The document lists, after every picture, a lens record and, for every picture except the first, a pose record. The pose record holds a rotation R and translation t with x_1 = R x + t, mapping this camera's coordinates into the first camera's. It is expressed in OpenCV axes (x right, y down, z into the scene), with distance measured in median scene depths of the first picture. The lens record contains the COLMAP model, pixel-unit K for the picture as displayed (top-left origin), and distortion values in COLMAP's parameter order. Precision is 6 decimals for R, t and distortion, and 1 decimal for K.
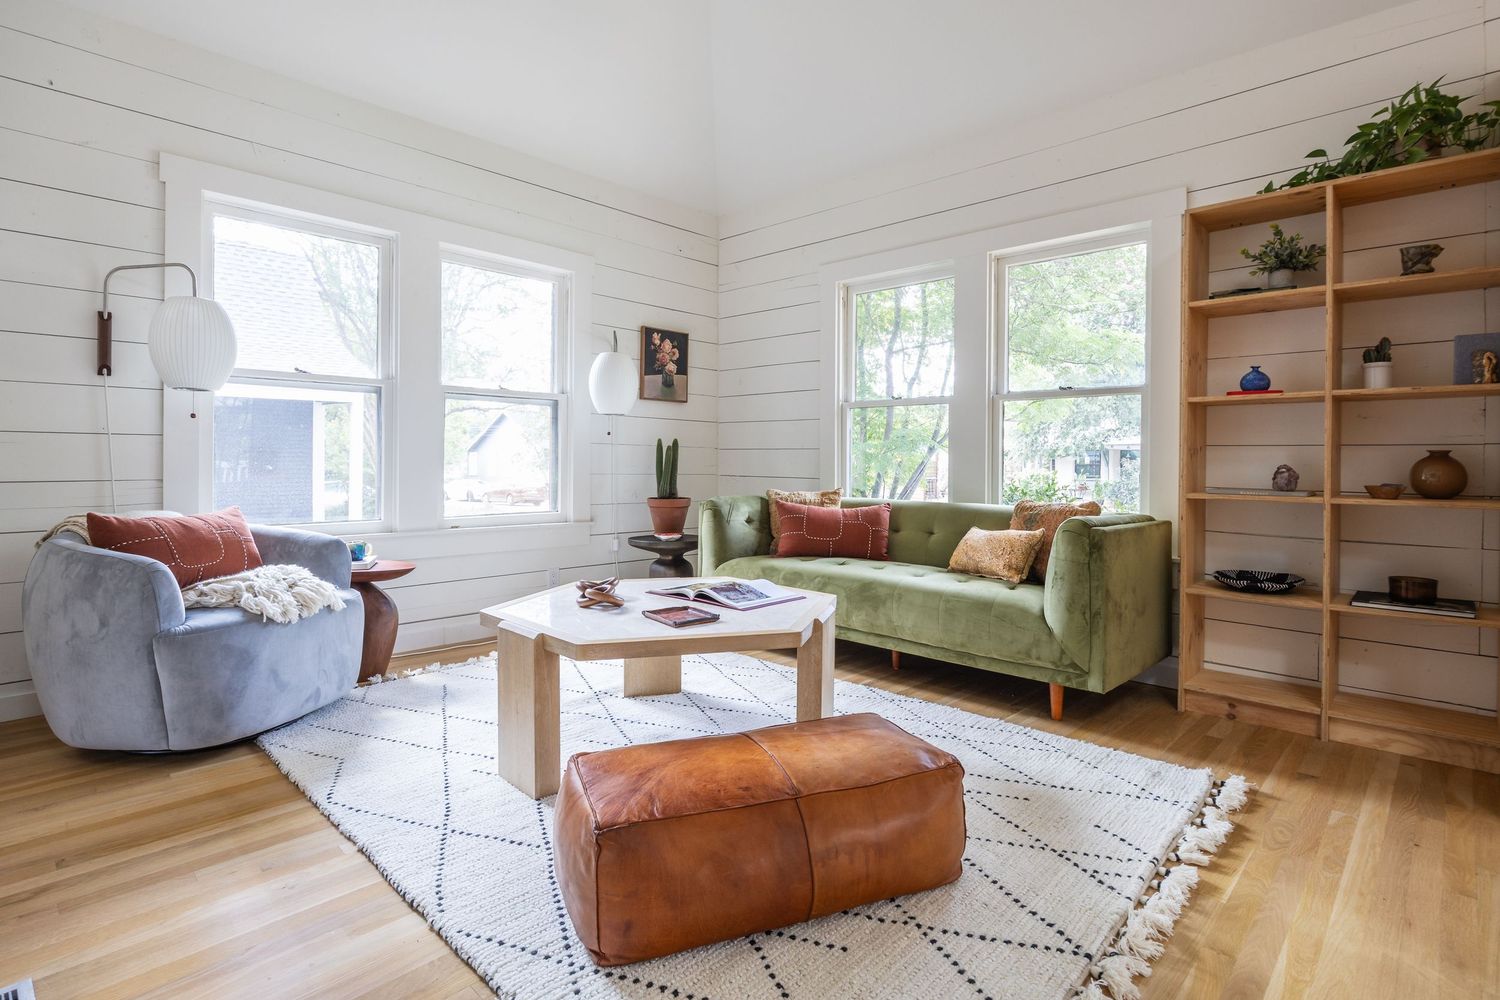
lens RADIAL K [[727.2, 0, 763.2], [0, 727.2, 472.7], [0, 0, 1]] dist [-0.012548, -0.000753]
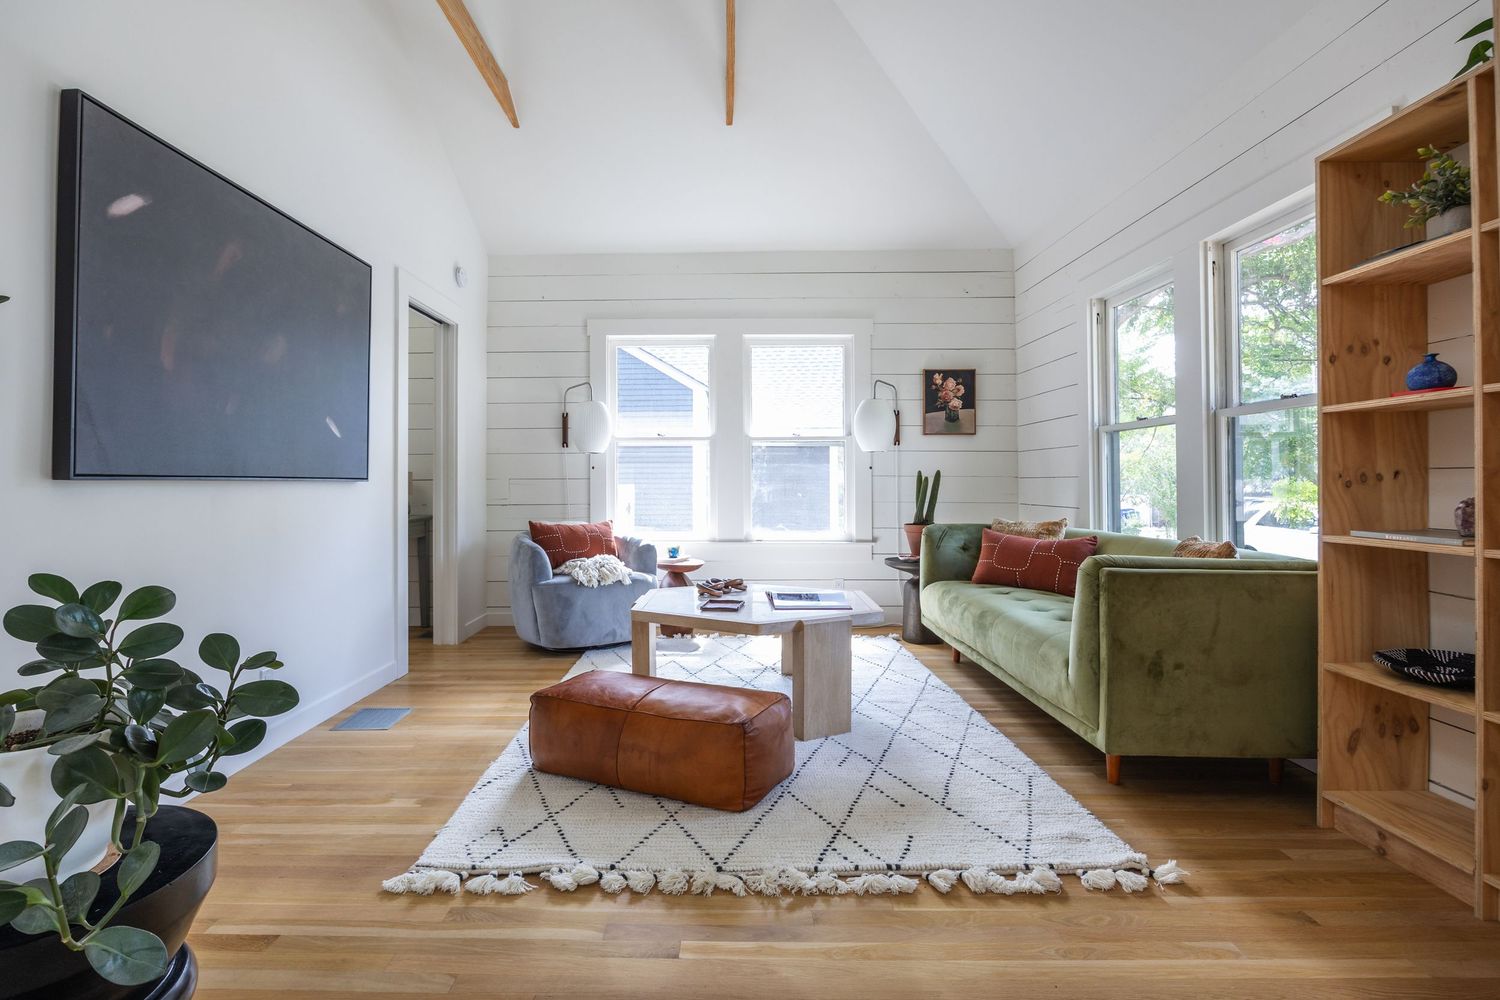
lens RADIAL K [[736.4, 0, 744.2], [0, 736.4, 488.0], [0, 0, 1]] dist [-0.012662, -0.000072]
pose [[0.680765, -0.006528, -0.732473, 0.761050], [-0.002659, 0.999932, -0.011383, -0.010336], [0.732497, 0.009696, 0.680701, 0.050758]]
